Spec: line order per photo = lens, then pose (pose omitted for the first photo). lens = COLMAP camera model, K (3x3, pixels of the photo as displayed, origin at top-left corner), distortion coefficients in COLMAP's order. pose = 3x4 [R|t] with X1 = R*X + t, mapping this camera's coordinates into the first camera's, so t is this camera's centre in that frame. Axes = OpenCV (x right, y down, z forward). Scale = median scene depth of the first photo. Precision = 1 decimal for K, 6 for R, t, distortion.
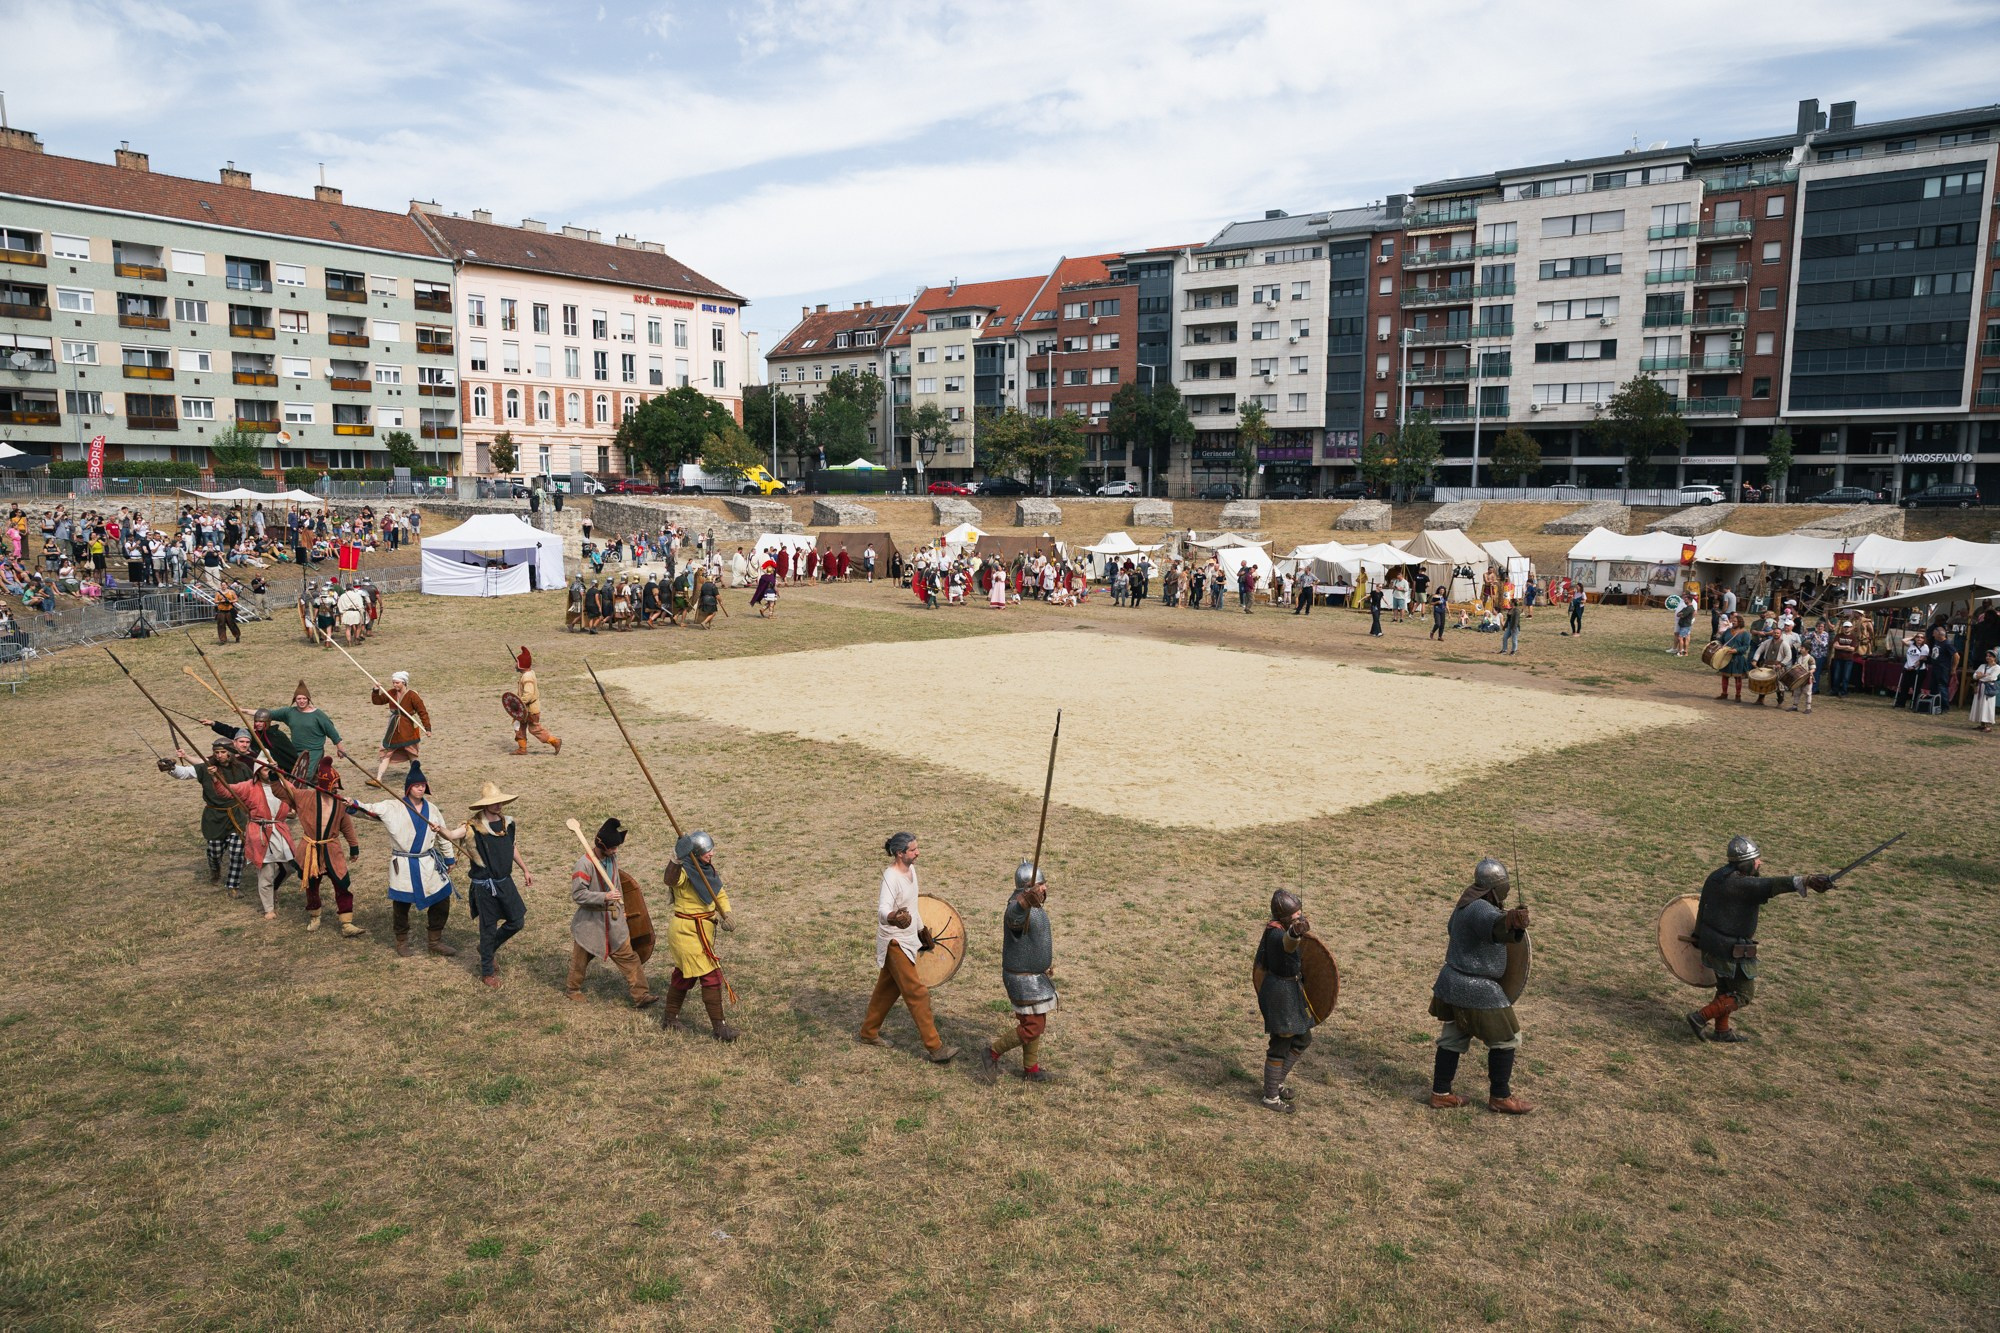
lens RADIAL K [[1347.0, 0, 1014.0], [0, 1347.0, 684.0], [0, 0, 1]] dist [-0.038589, 0.037912]
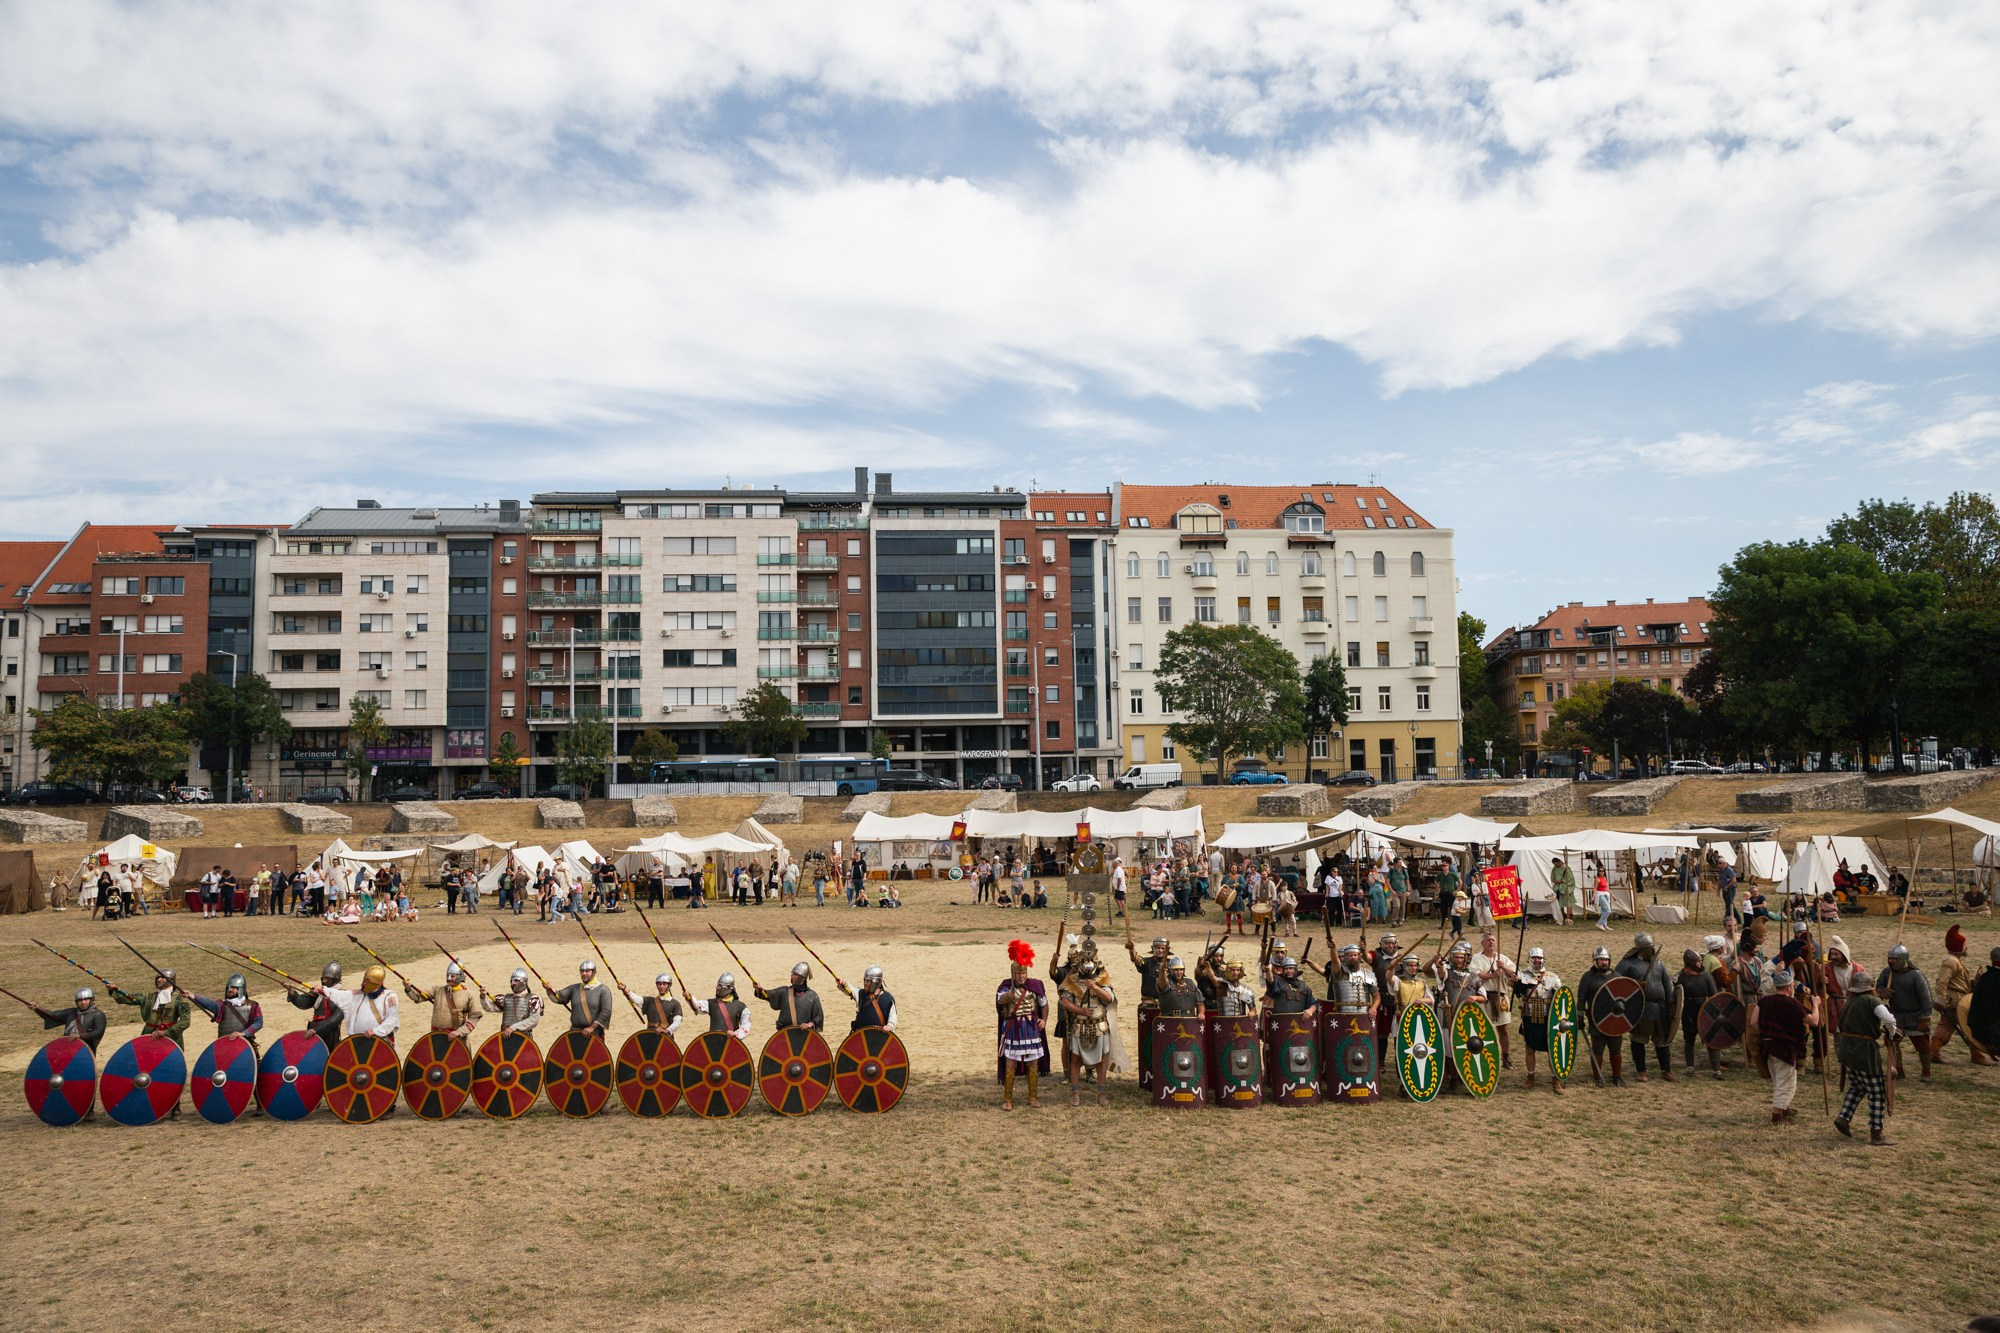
lens RADIAL K [[1347.0, 0, 991.4], [0, 1347.0, 675.2], [0, 0, 1]] dist [-0.038589, 0.037912]
pose [[0.739888, 0.039281, 0.671583, -0.132020], [0.118168, 0.975183, -0.187226, -0.004349], [-0.662271, 0.217886, 0.716885, 0.068290]]
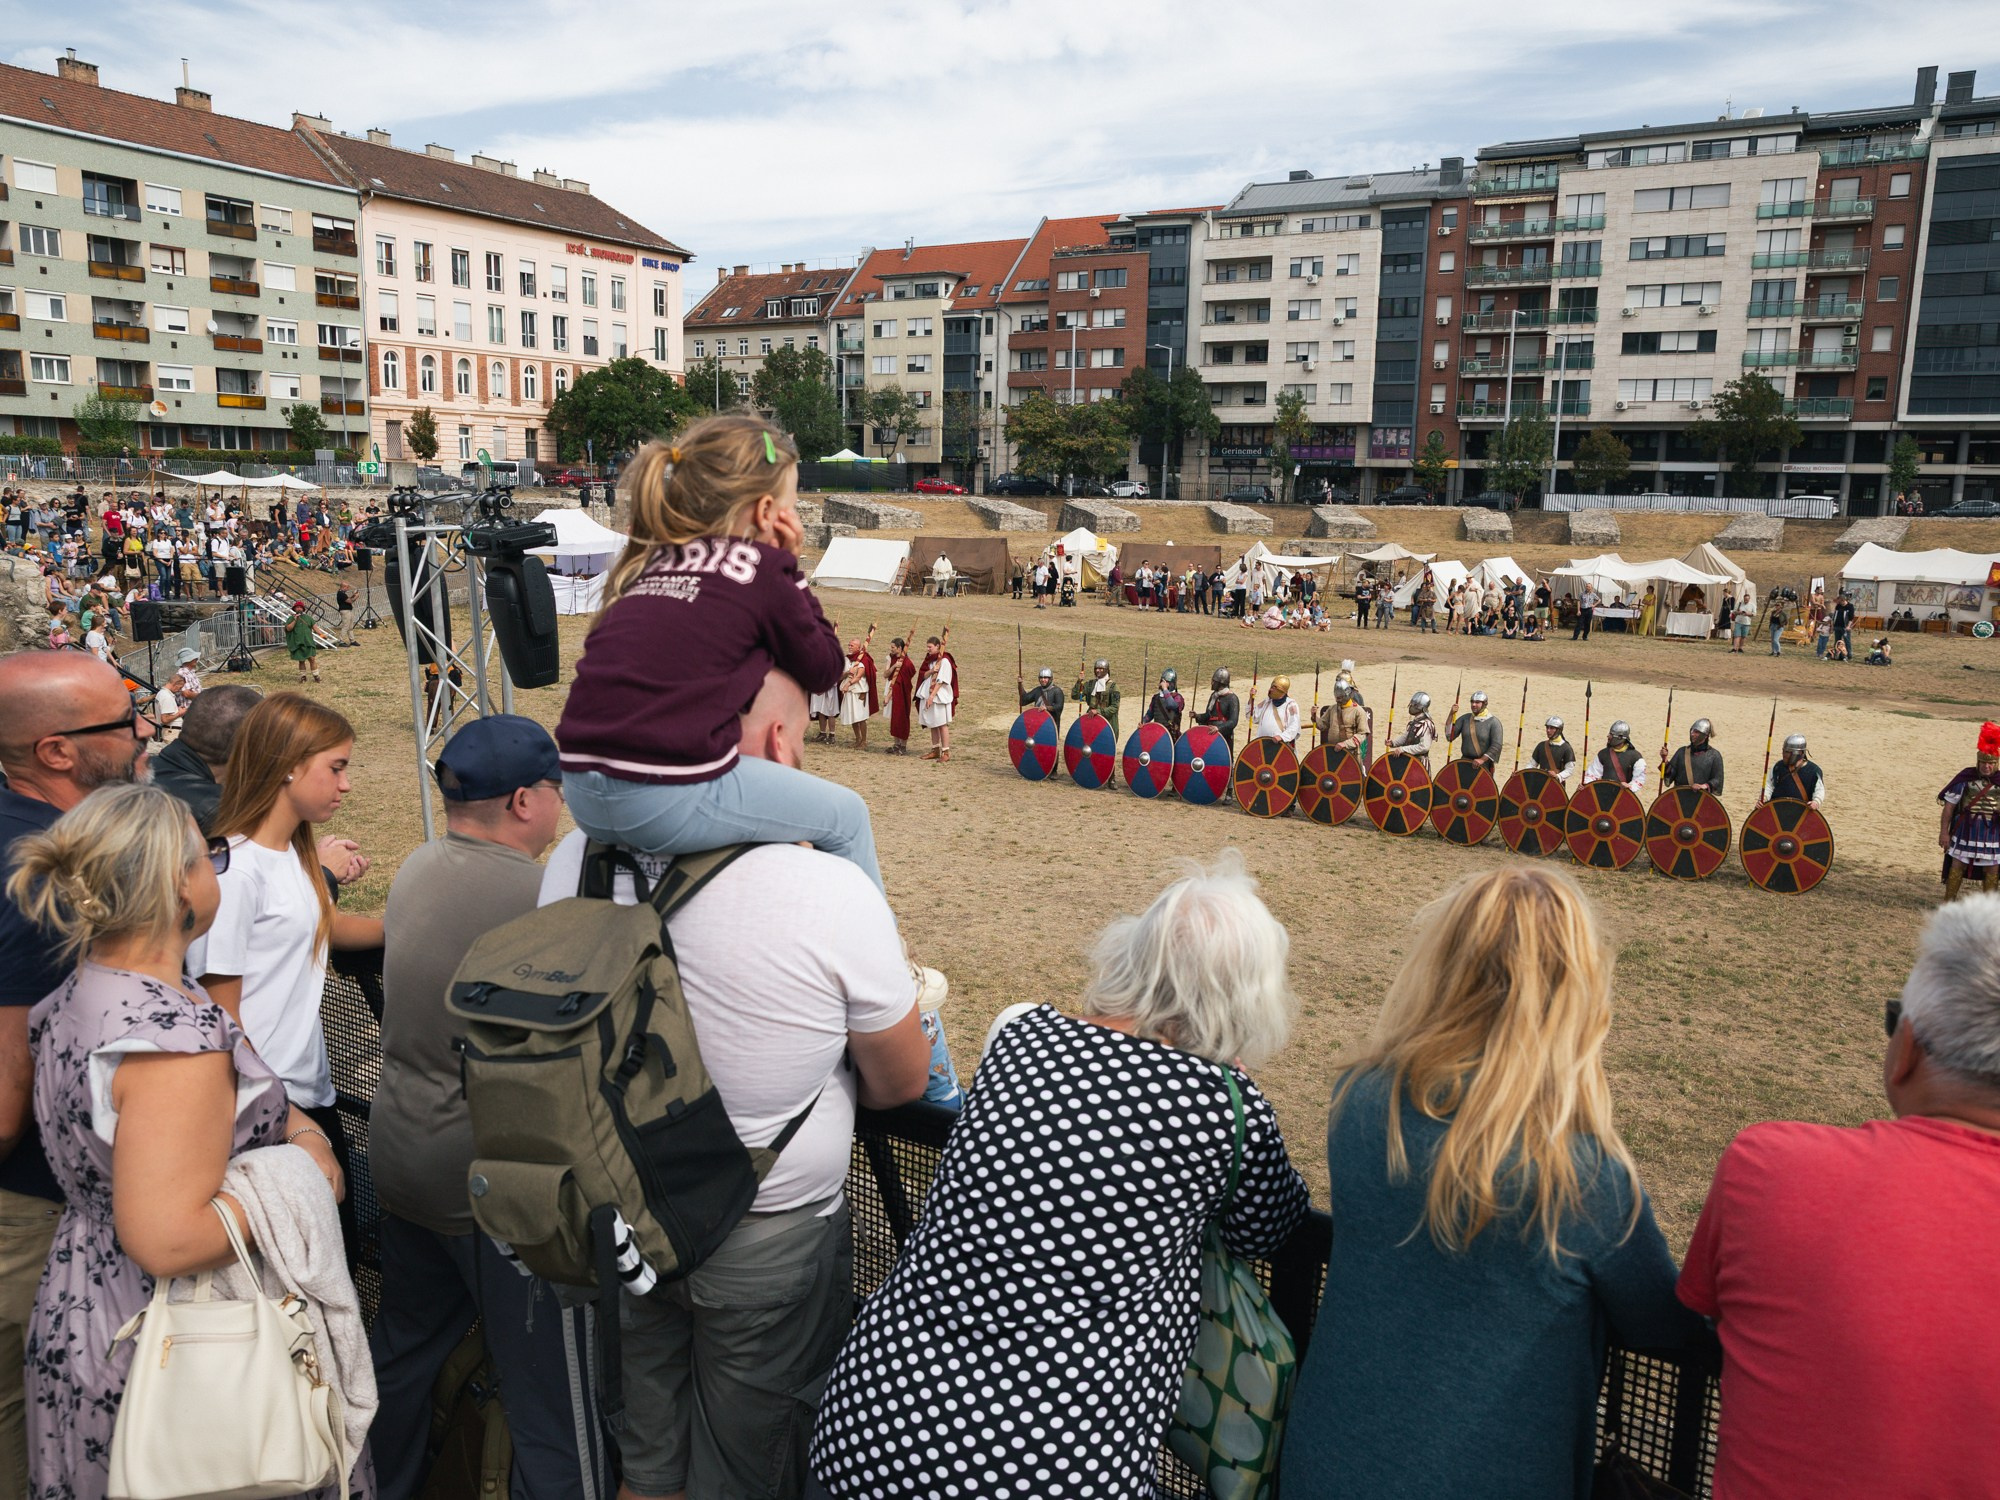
lens RADIAL K [[1509.6, 0, 1004.9], [0, 1509.6, 761.1], [0, 0, 1]] dist [-0.036638, 0.034816]
pose [[0.993147, -0.006154, 0.116710, -0.134587], [0.002235, 0.999430, 0.033682, -0.004869], [-0.116851, -0.033191, 0.992595, 0.051721]]
